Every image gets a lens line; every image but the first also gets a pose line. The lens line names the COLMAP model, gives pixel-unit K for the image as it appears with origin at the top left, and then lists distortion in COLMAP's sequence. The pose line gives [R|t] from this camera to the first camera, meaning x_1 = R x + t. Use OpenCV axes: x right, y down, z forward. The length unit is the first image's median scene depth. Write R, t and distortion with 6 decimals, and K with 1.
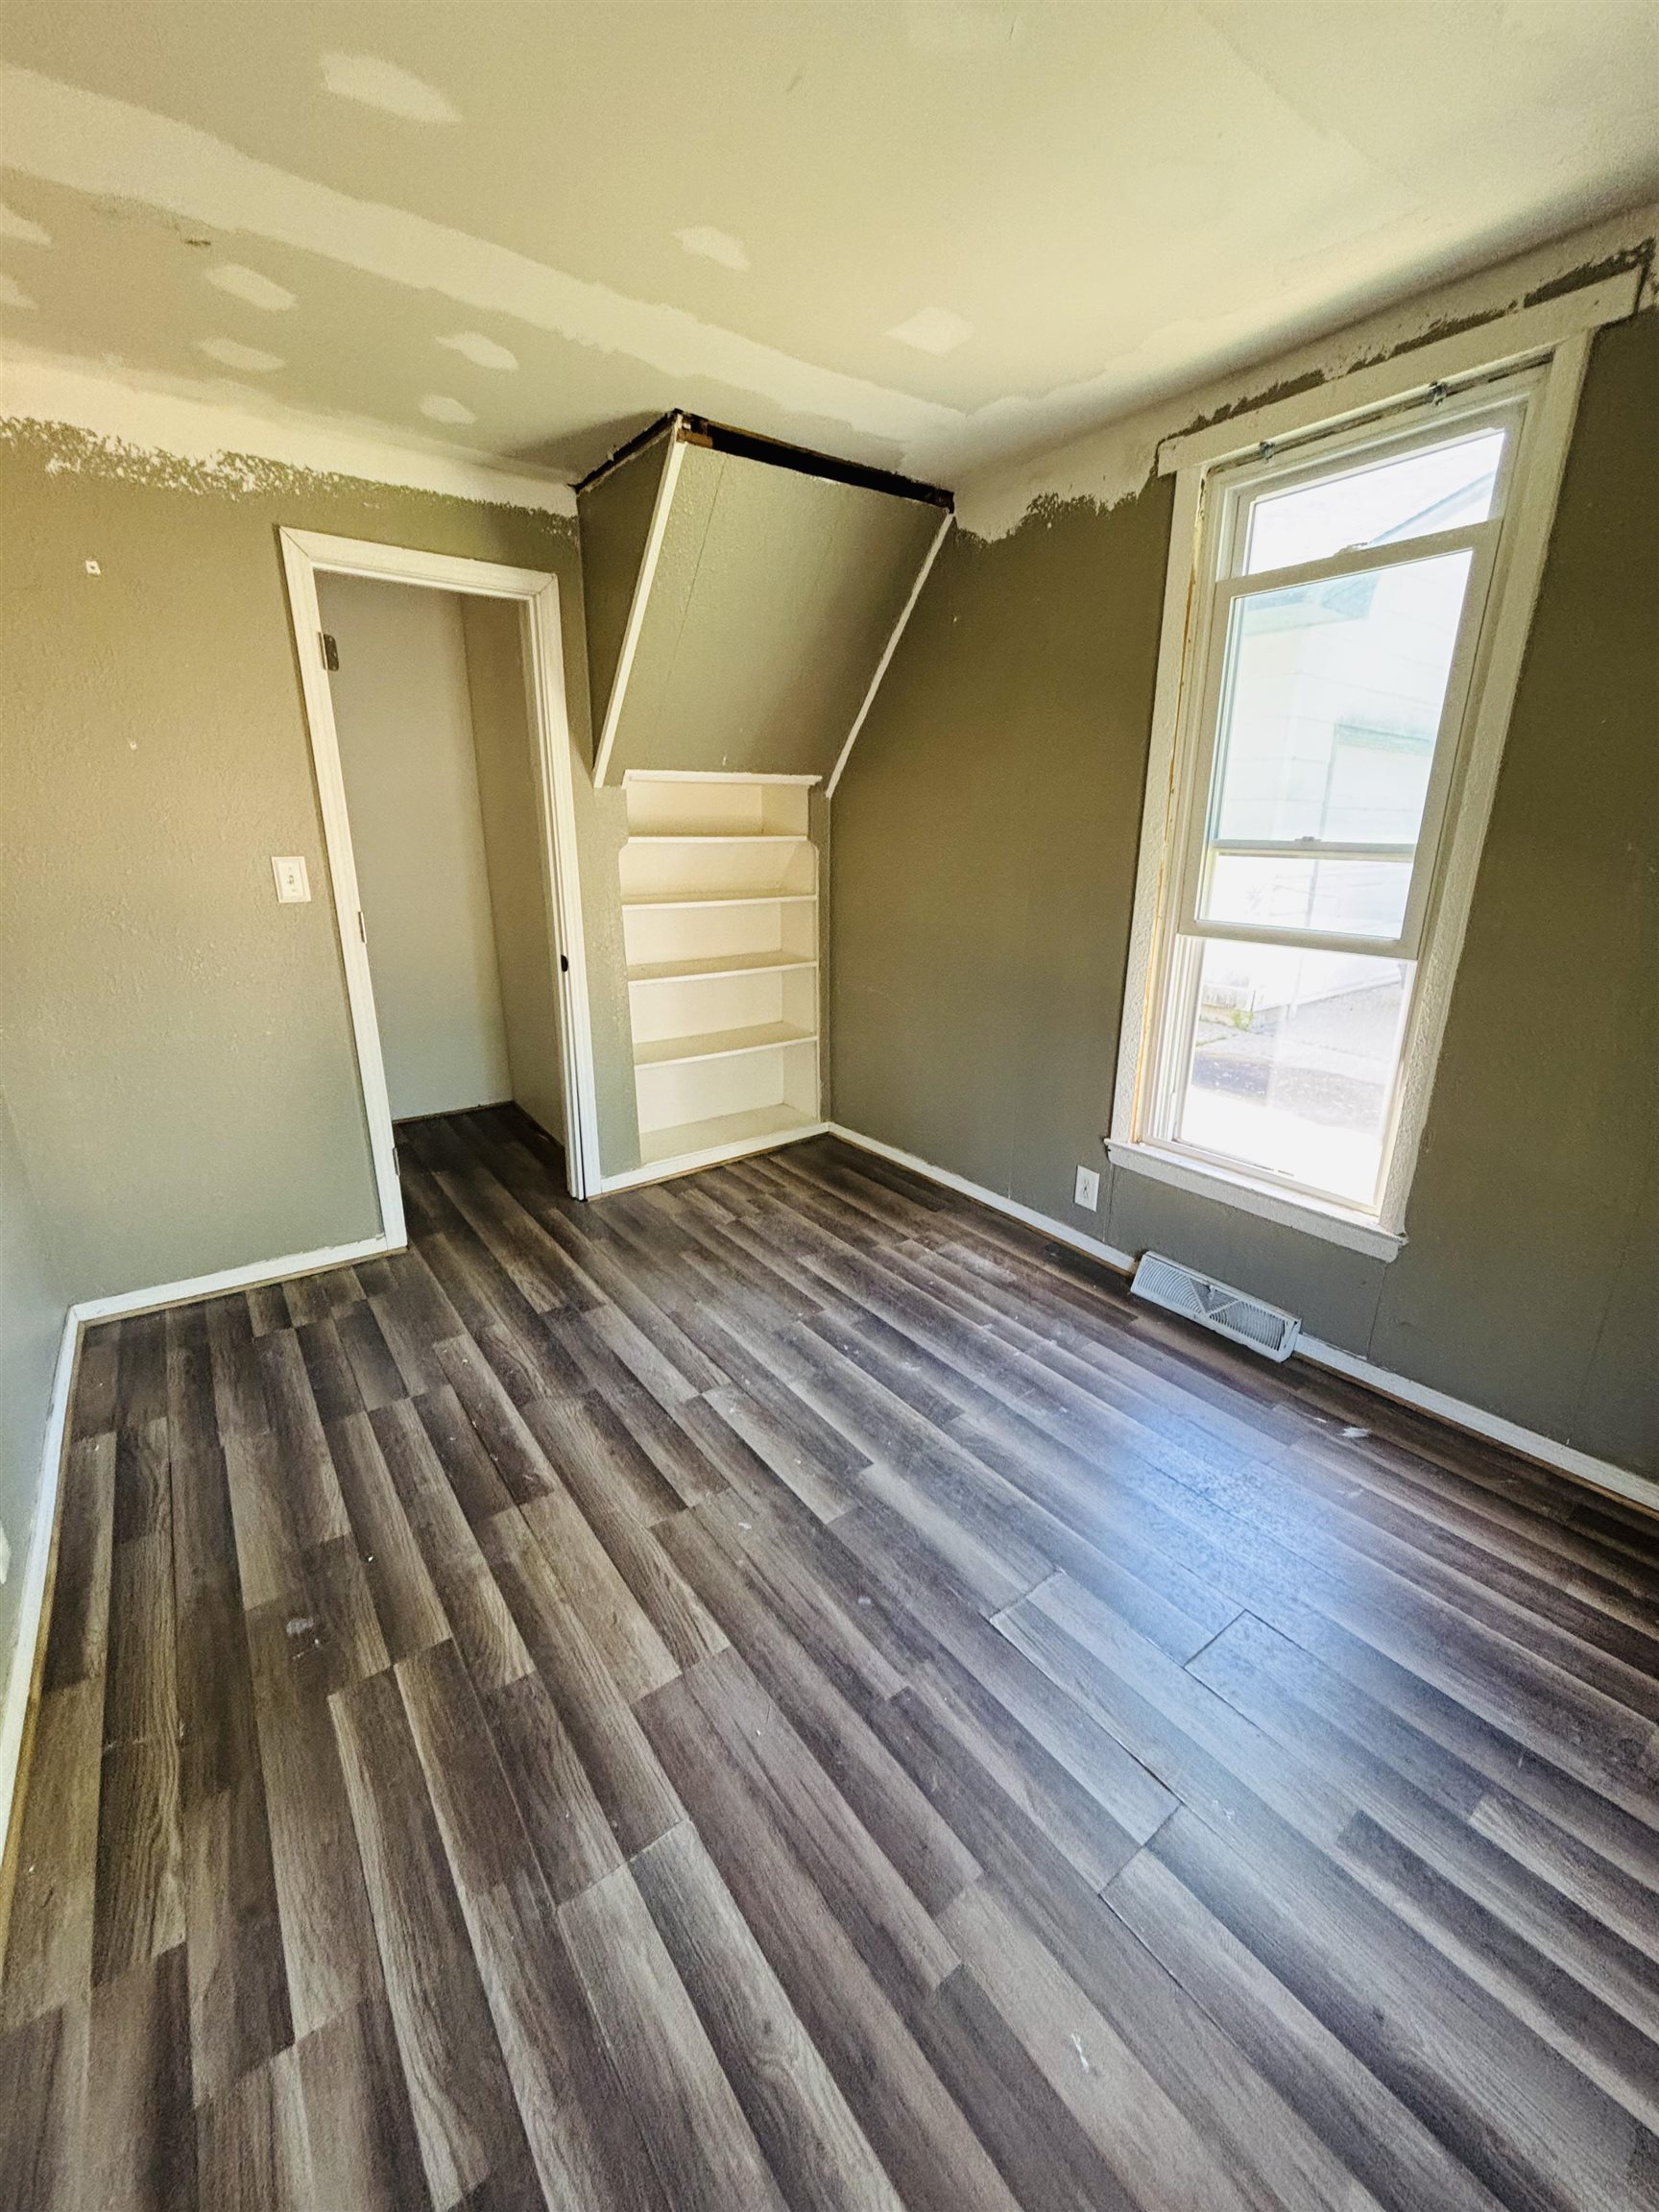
lens RADIAL K [[889.4, 0, 832.3], [0, 889.4, 1110.8], [0, 0, 1]] dist [0.015748, -0.002850]
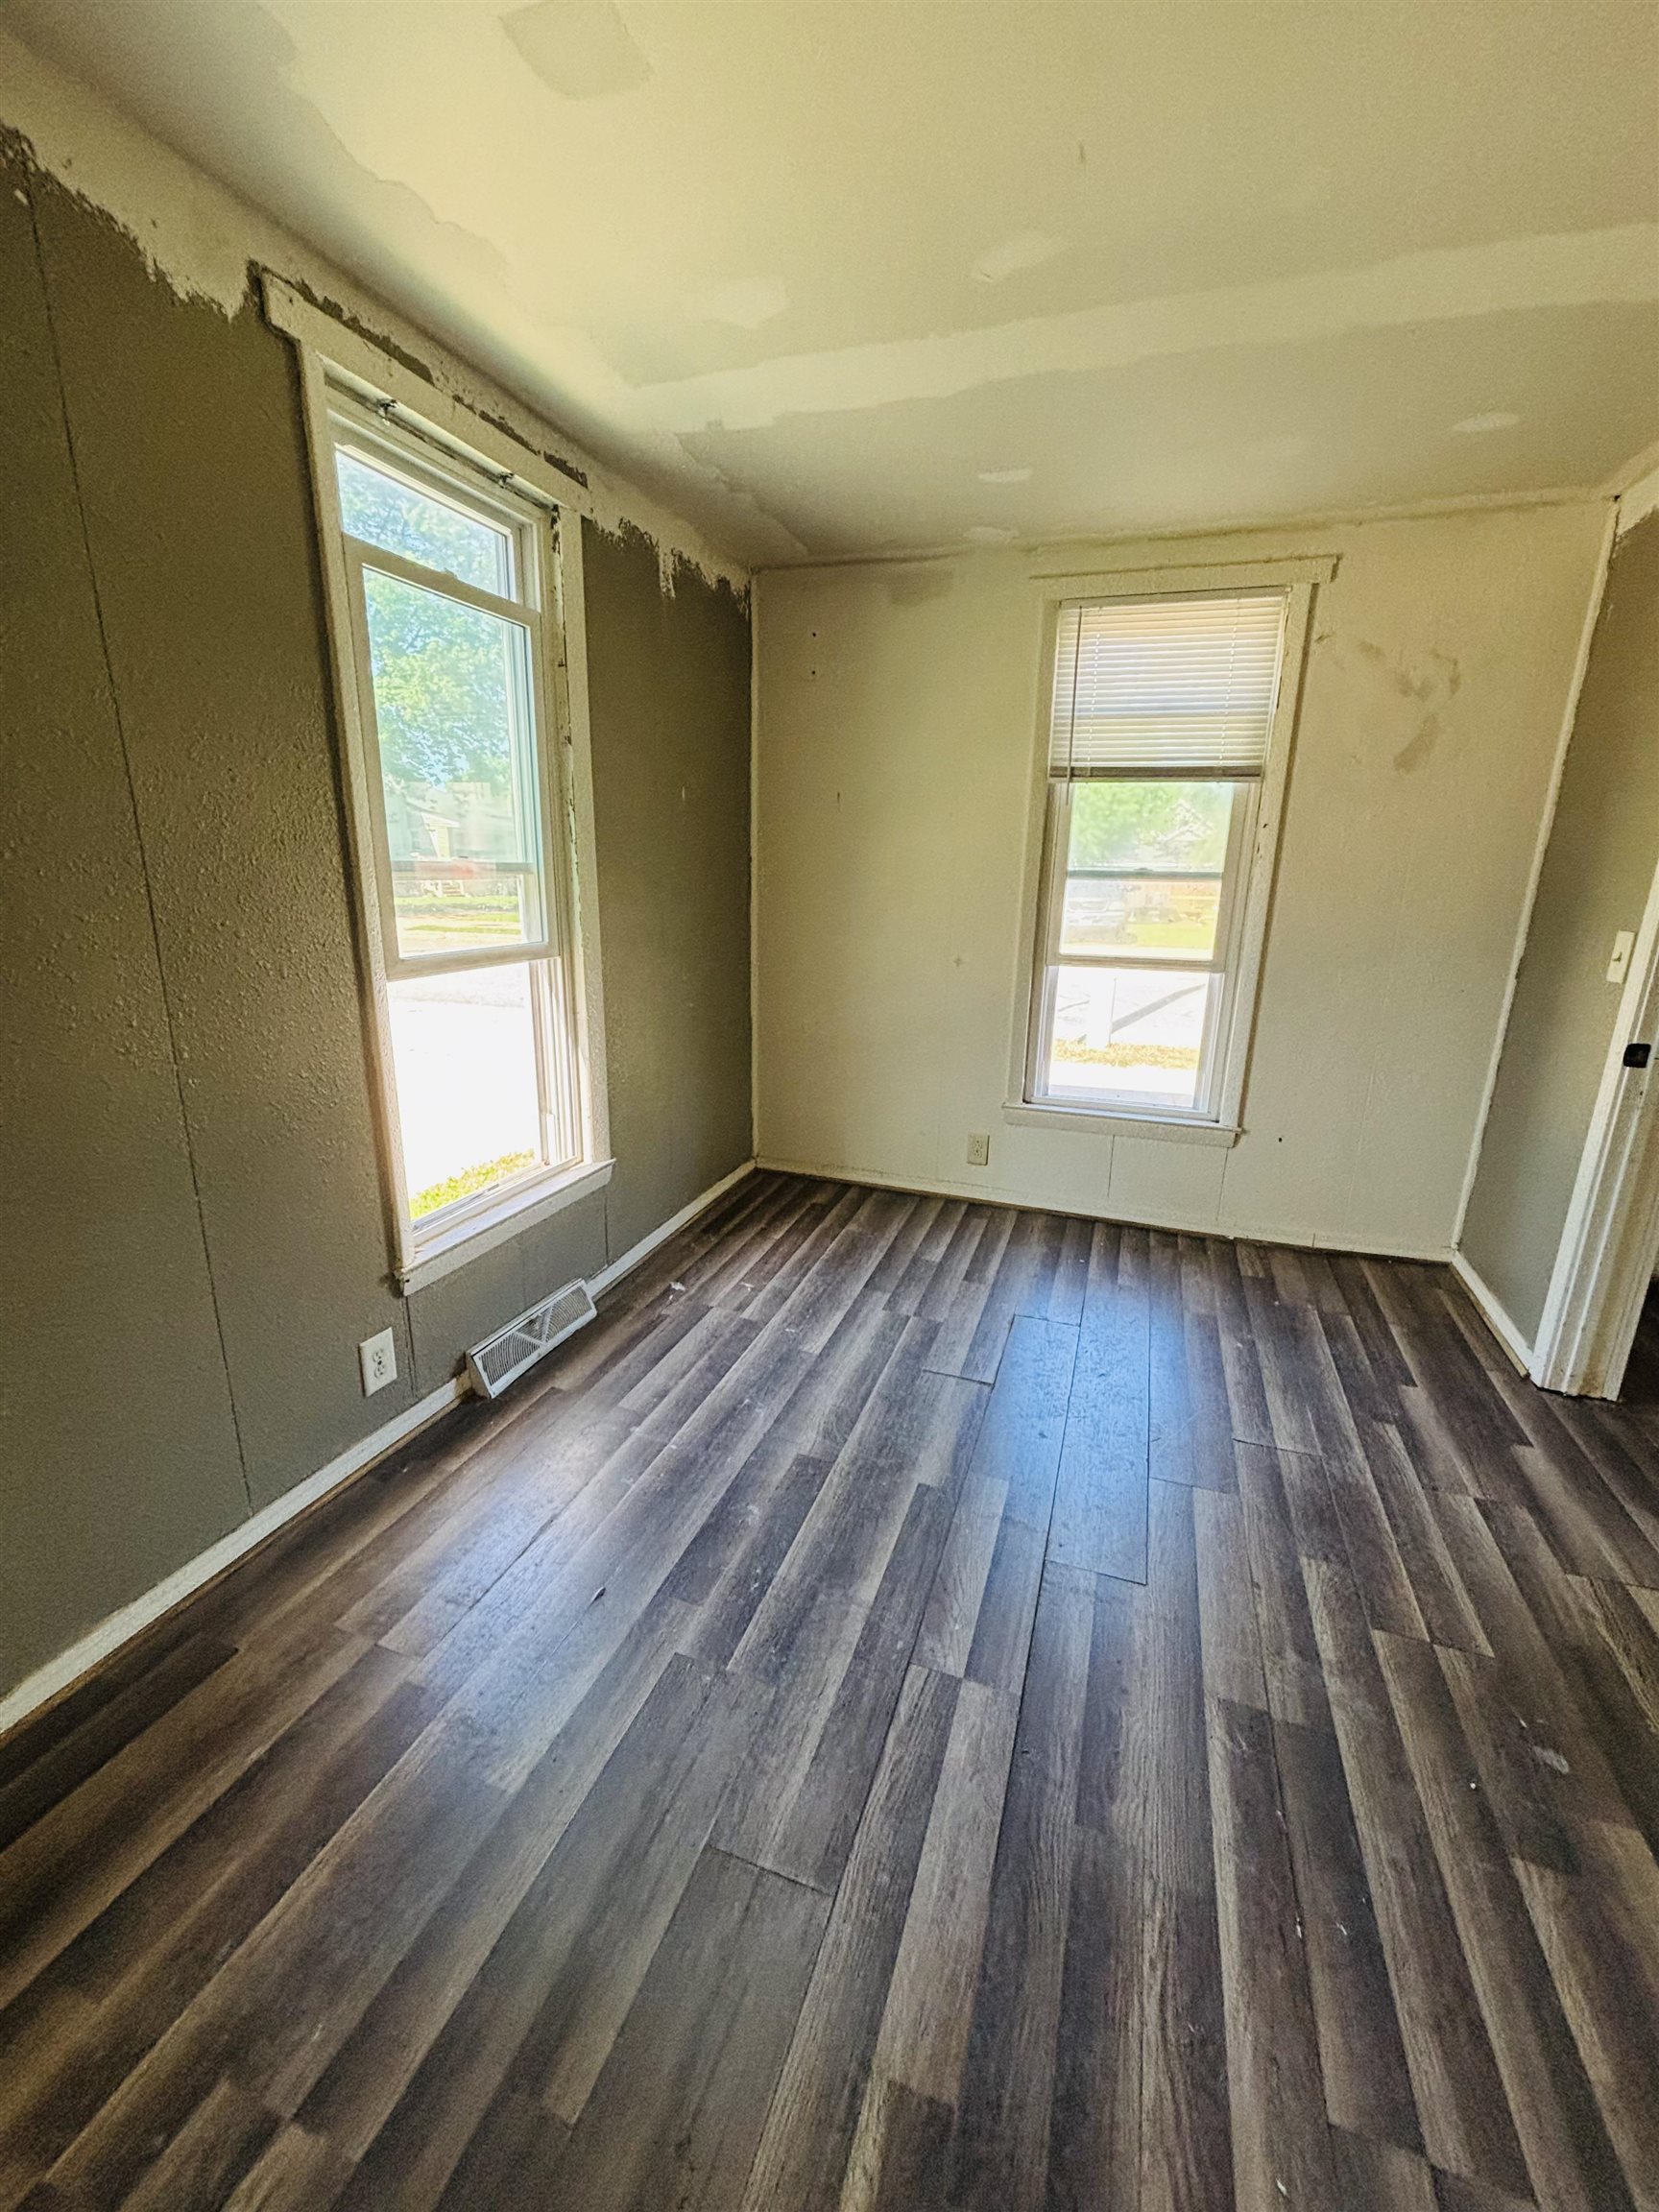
lens RADIAL K [[928.8, 0, 837.8], [0, 928.8, 1107.3], [0, 0, 1]] dist [0.018163, -0.000200]
pose [[-0.581658, -0.224744, 0.781770, -0.598680], [0.233370, 0.874567, 0.425055, -0.419497], [-0.779239, 0.429678, -0.456250, 1.316543]]
